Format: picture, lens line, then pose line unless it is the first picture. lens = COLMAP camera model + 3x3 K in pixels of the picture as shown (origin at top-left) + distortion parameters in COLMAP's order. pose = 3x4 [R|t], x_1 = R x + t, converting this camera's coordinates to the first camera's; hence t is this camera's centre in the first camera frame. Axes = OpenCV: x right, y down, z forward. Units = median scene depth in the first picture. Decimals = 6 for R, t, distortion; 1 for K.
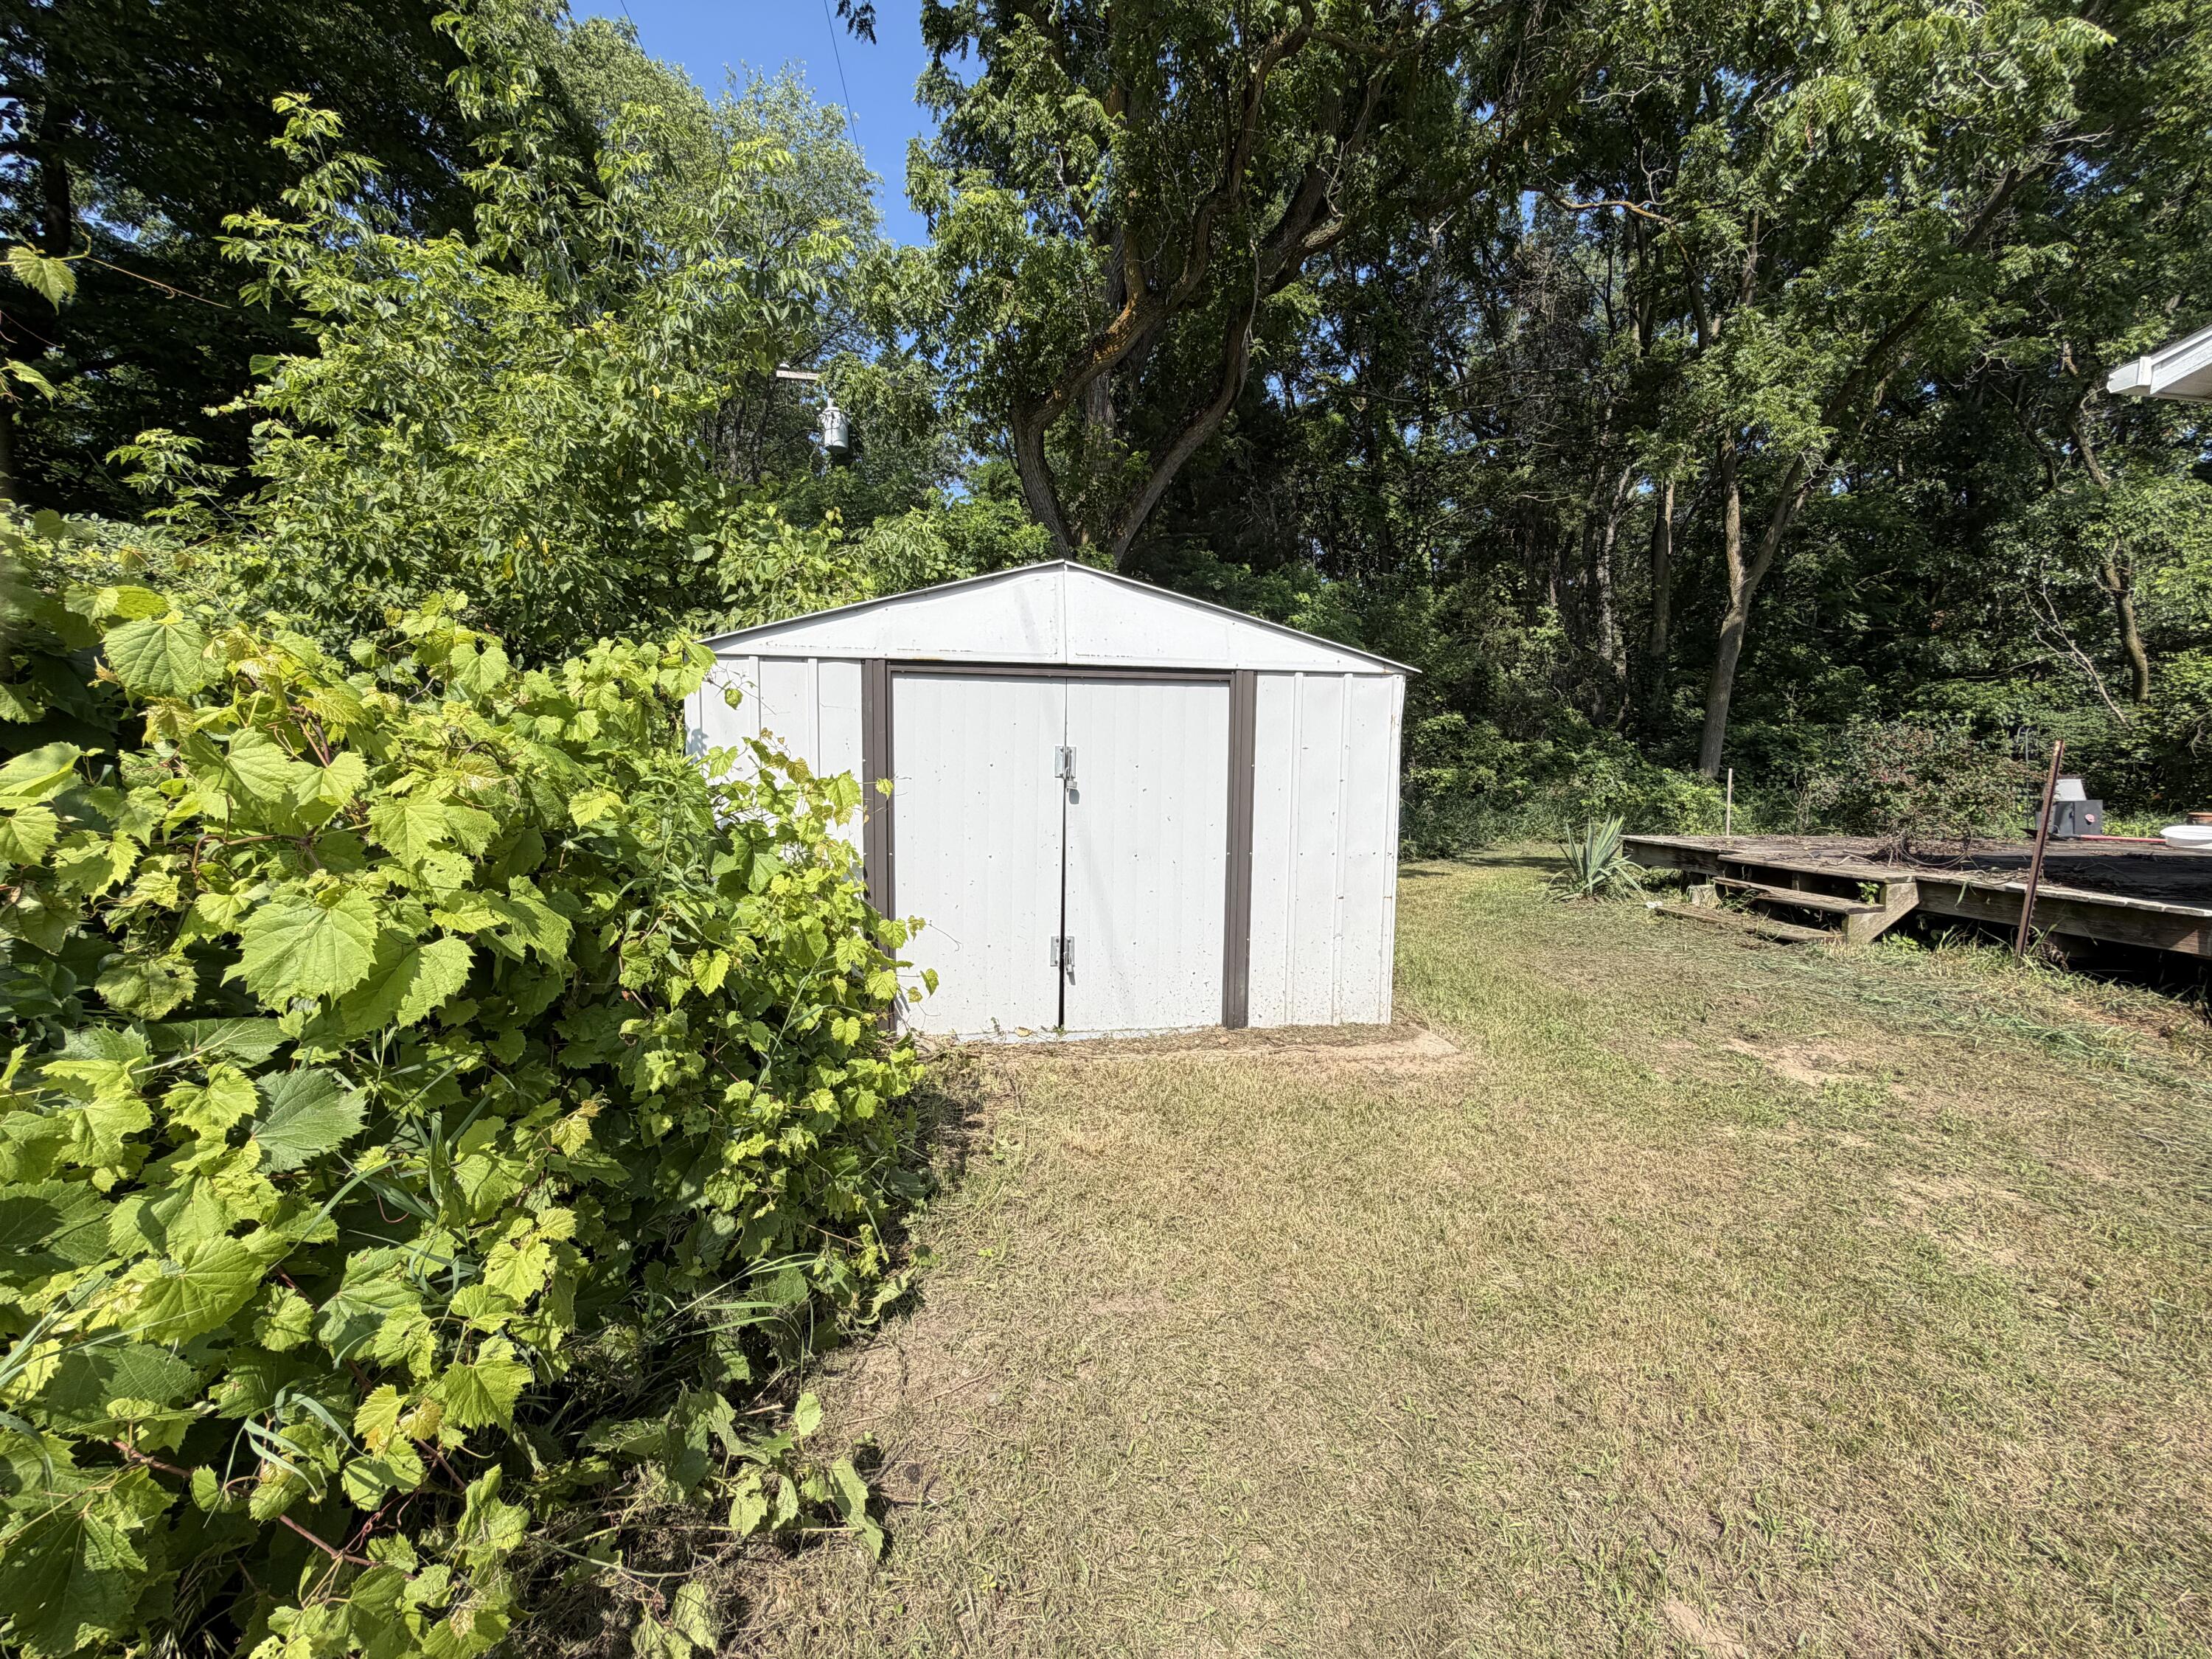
lens RADIAL K [[890.6, 0, 1097.9], [0, 890.6, 827.9], [0, 0, 1]] dist [0.000144, 0.000002]
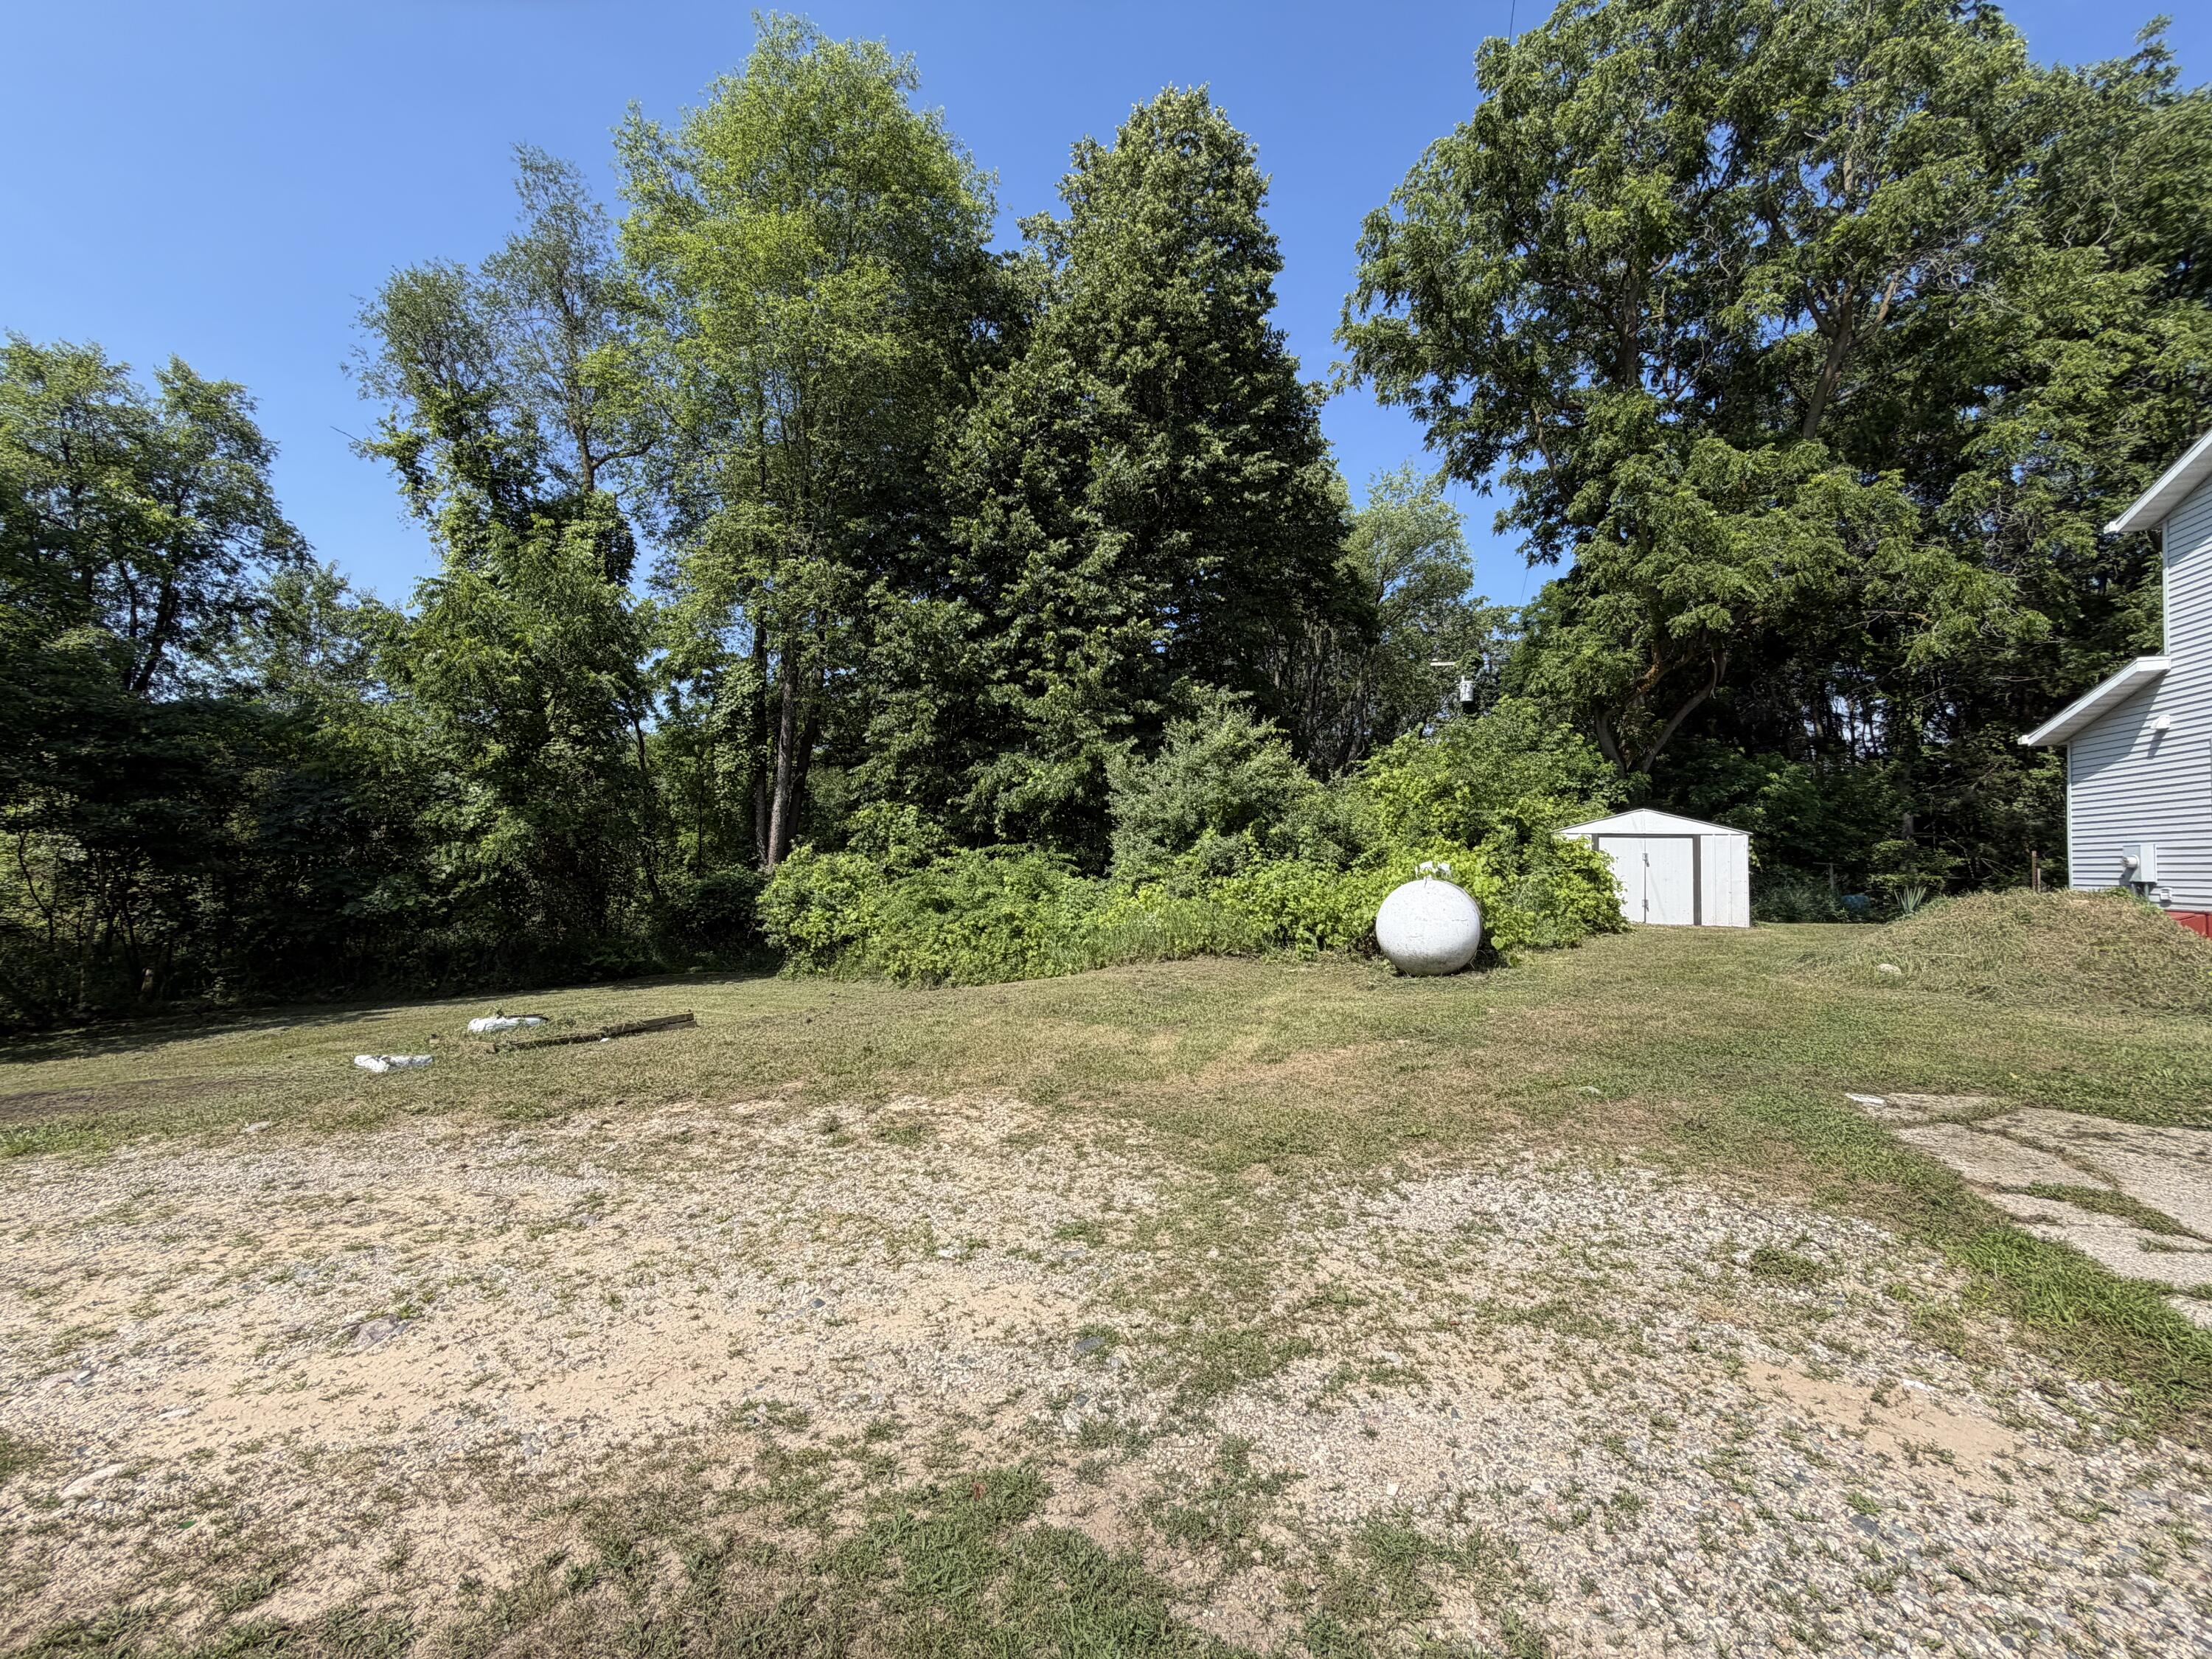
lens RADIAL K [[890.6, 0, 1097.9], [0, 890.6, 827.9], [0, 0, 1]] dist [0.000144, 0.000002]
pose [[0.869519, -0.018021, -0.493570, -0.103279], [-0.051757, 0.990507, -0.127345, 0.229919], [0.491180, 0.136274, 0.860332, -1.952664]]
